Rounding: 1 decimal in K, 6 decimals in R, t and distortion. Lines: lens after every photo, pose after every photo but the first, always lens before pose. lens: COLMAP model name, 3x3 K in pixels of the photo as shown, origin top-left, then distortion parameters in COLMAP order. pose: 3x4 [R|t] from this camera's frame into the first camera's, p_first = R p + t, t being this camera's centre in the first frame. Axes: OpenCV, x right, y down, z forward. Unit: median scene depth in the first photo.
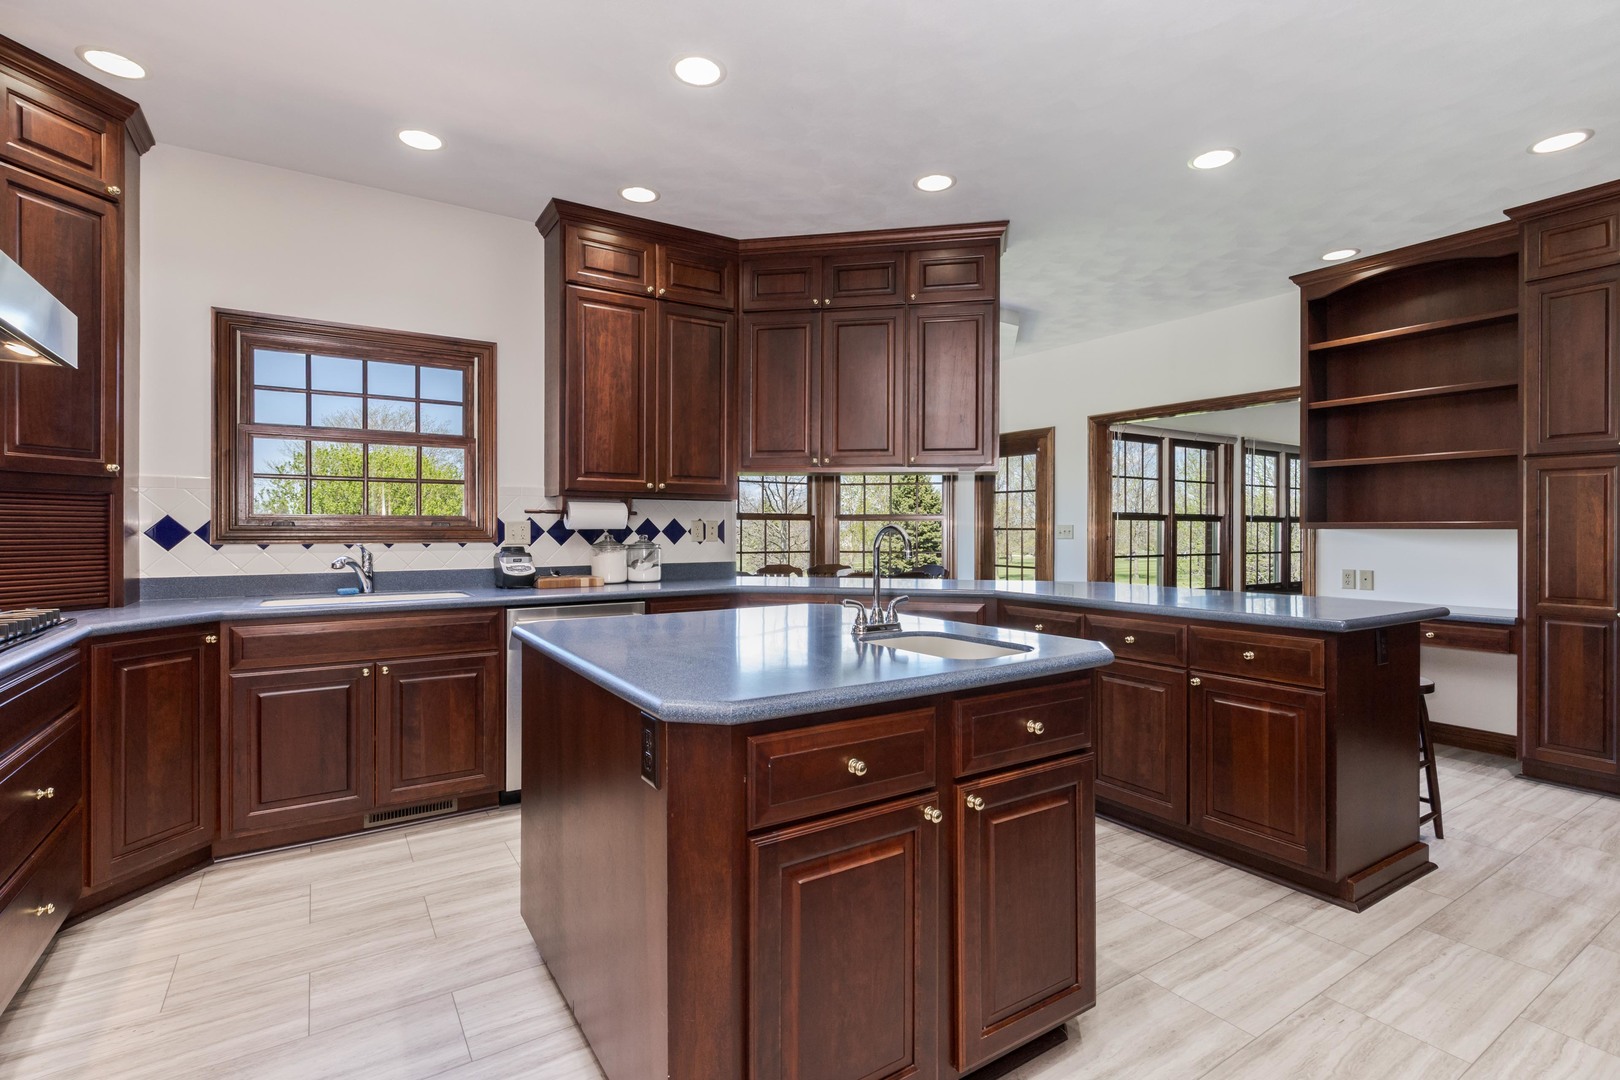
lens RADIAL K [[754.7, 0, 805.6], [0, 754.7, 527.0], [0, 0, 1]] dist [-0.001363, -0.000334]
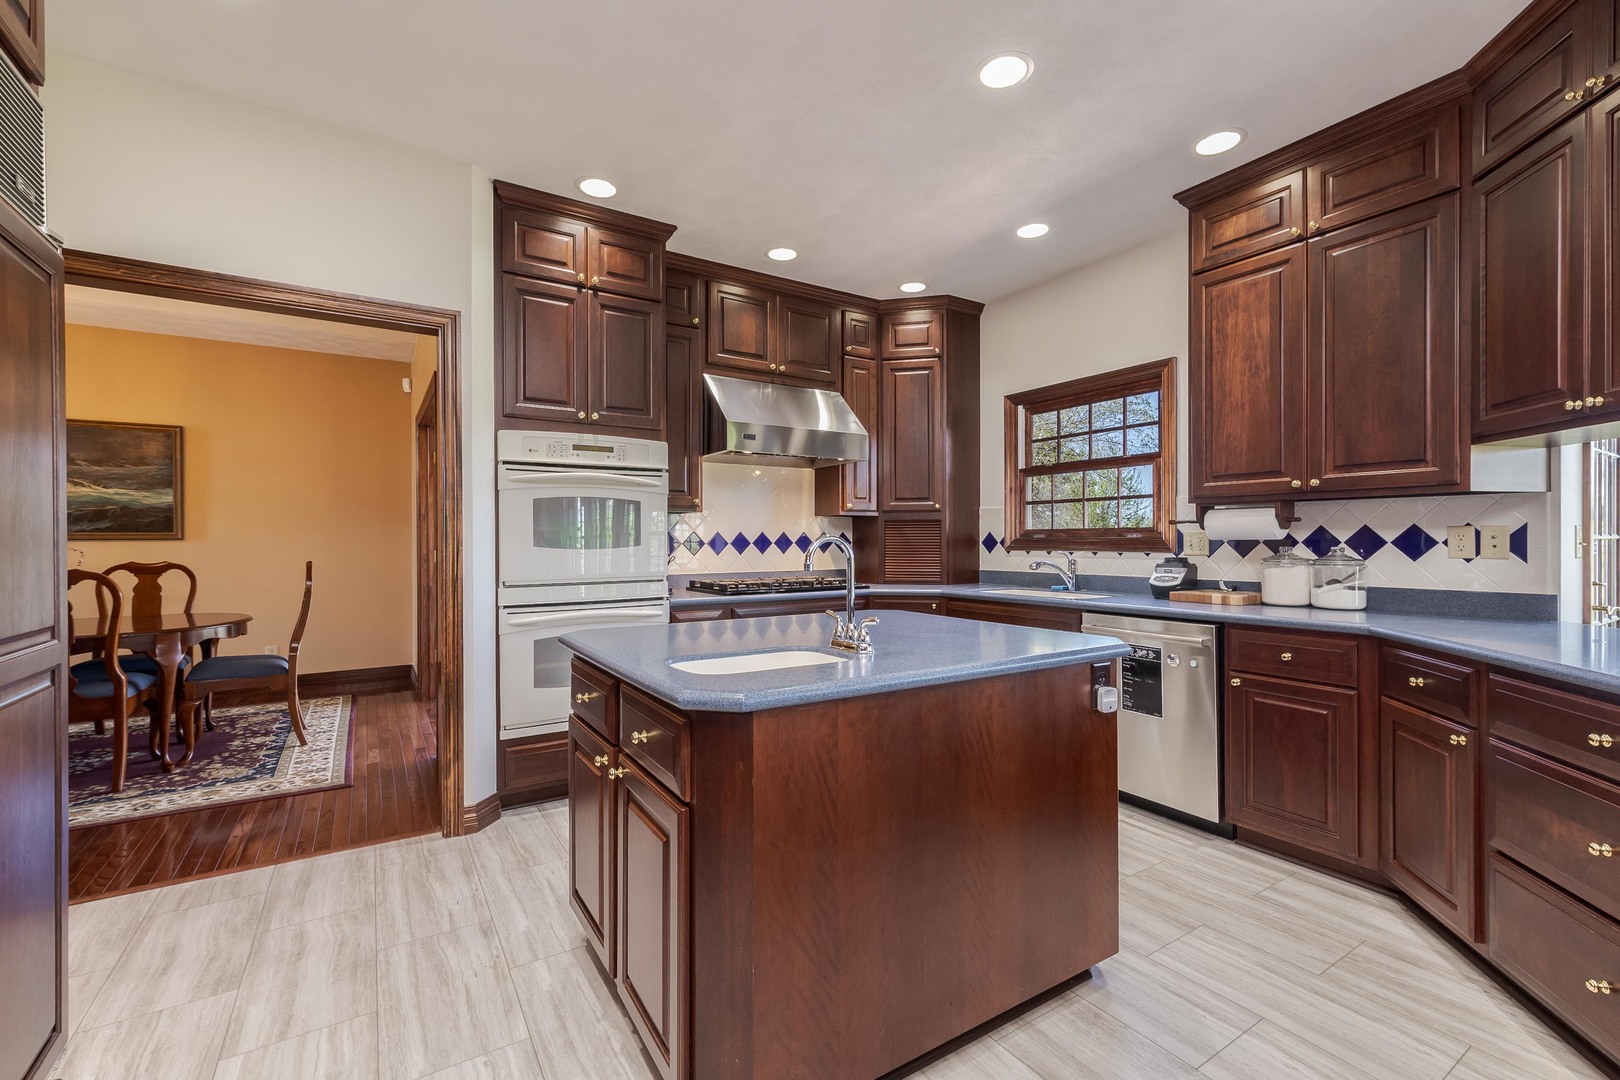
lens RADIAL K [[691.2, 0, 810.0], [0, 691.2, 540.0], [0, 0, 1]] dist [0.010761, -0.000181]
pose [[-0.002305, -0.000966, -0.999997, 0.523156], [0.005174, 0.999986, -0.000978, 0.001482], [0.999984, -0.005176, -0.002300, 0.508050]]
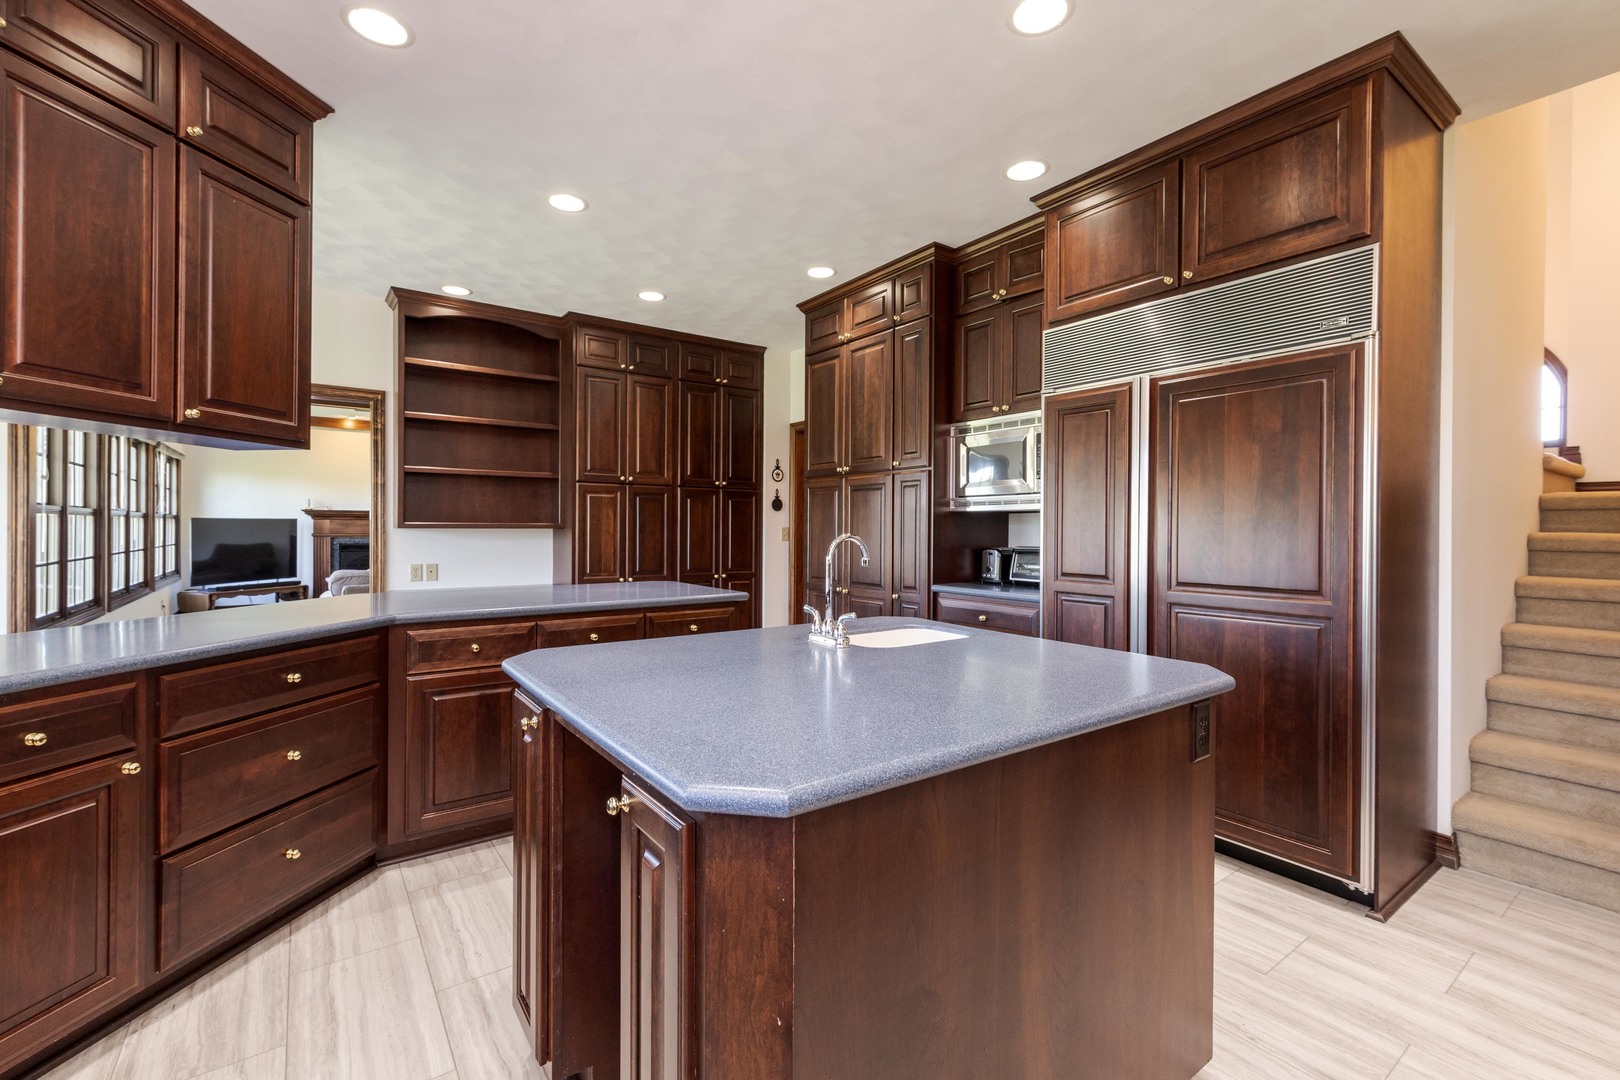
lens RADIAL K [[700.2, 0, 807.0], [0, 700.2, 529.1], [0, 0, 1]] dist [0.012031, -0.006132]
pose [[-0.054346, -0.005343, 0.998508, -0.439779], [-0.009113, 0.999947, 0.004855, -0.007677], [-0.998481, -0.008835, -0.054391, 0.577091]]
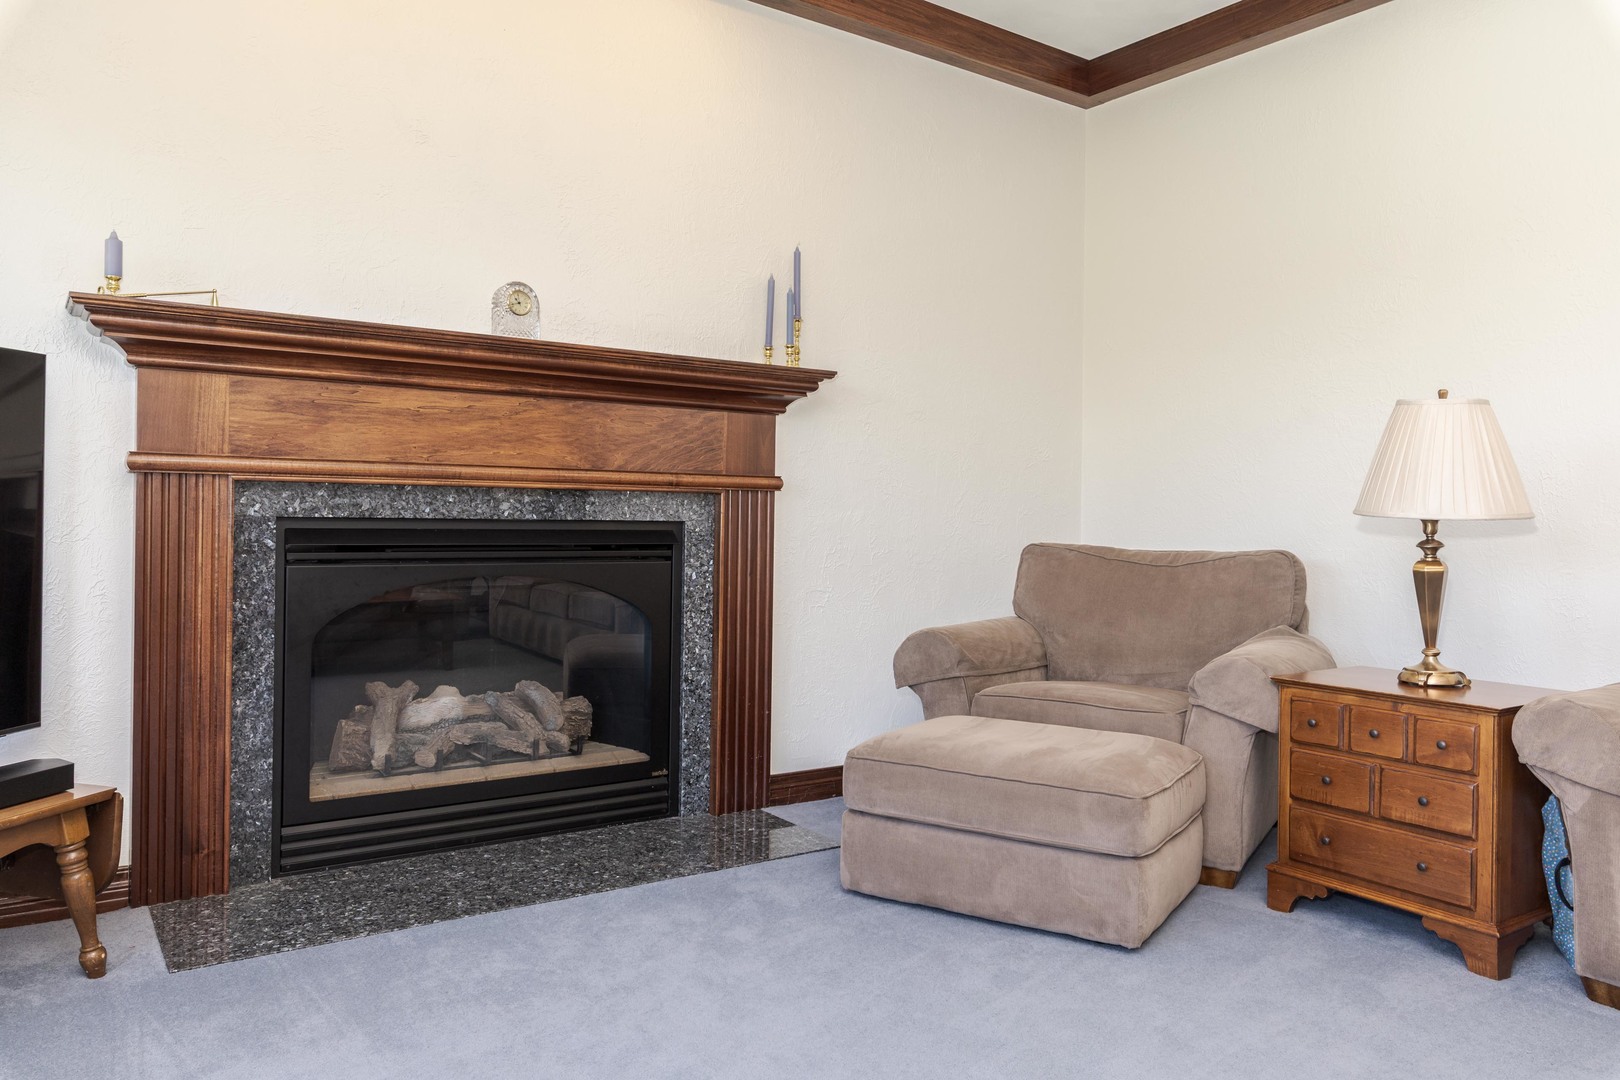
lens RADIAL K [[1165.9, 0, 810.0], [0, 1165.9, 540.0], [0, 0, 1]] dist [-0.001797, -0.002189]
pose [[-0.048650, -0.023051, 0.998550, 1.491254], [-0.016576, 0.999615, 0.022268, 0.065734], [-0.998678, -0.015469, -0.049013, 1.856369]]
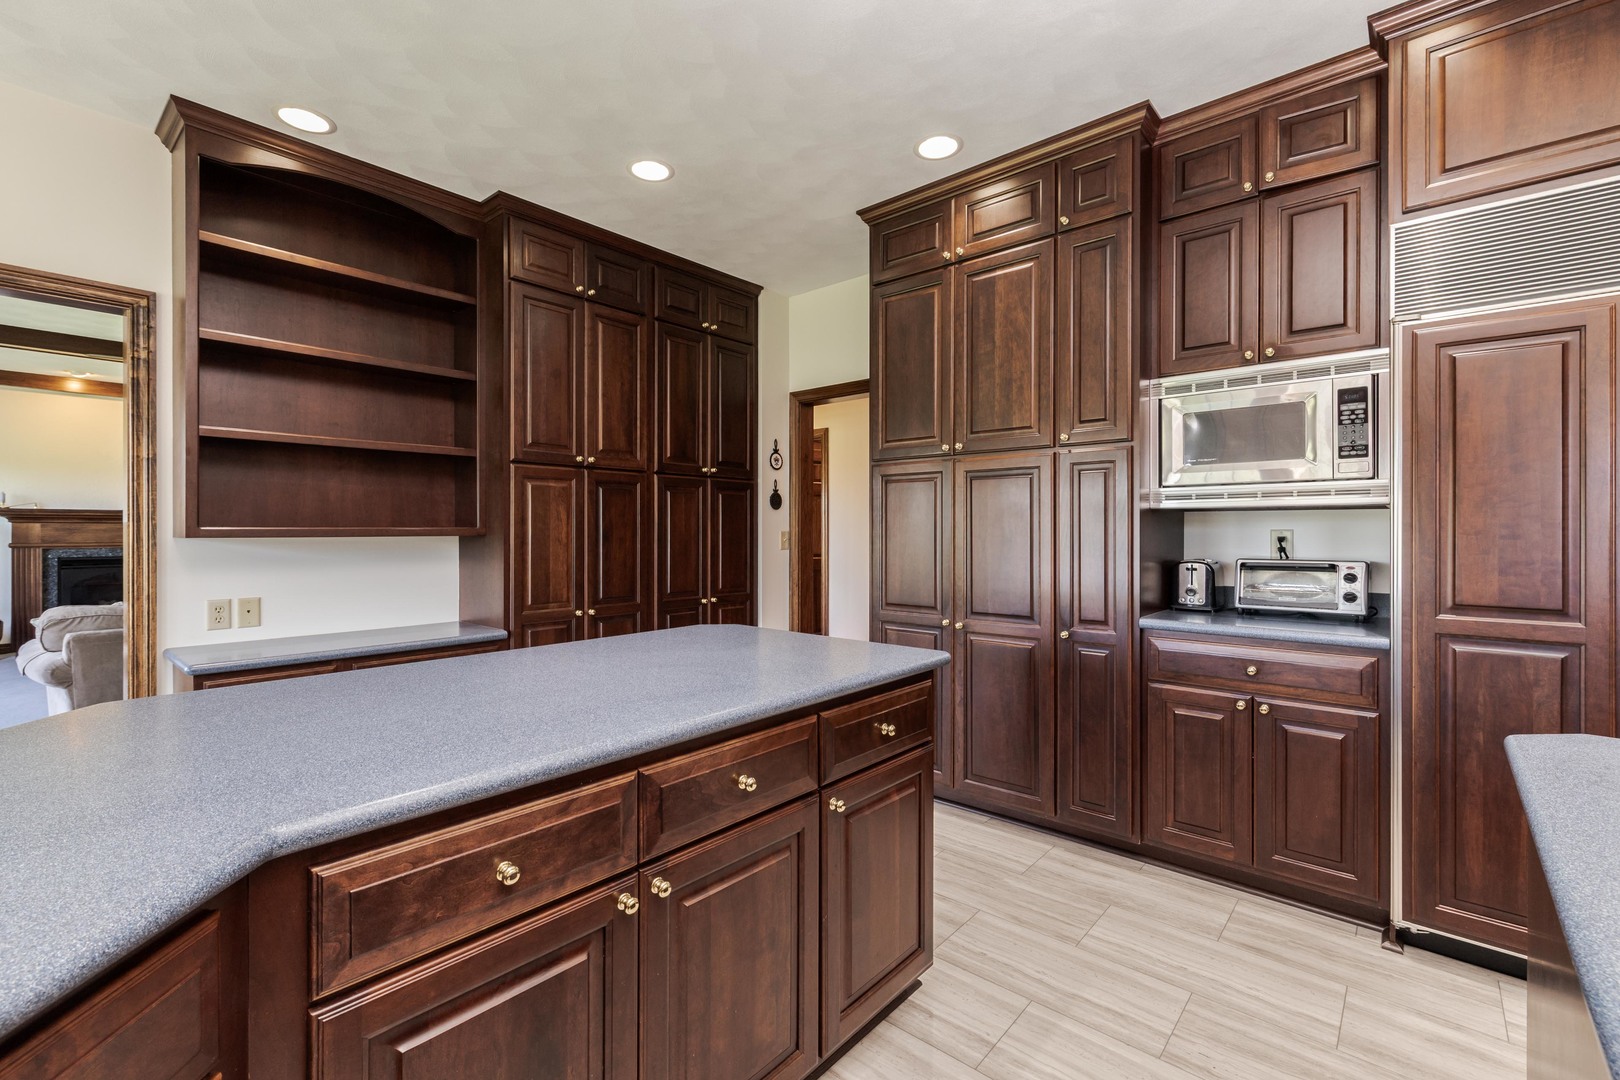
lens RADIAL K [[700.2, 0, 807.0], [0, 700.2, 529.1], [0, 0, 1]] dist [0.012031, -0.006132]
pose [[-0.279726, -0.002589, 0.960076, -0.005854], [-0.004500, 0.999989, 0.001385, -0.009052], [-0.960069, -0.003933, -0.279735, 0.831915]]
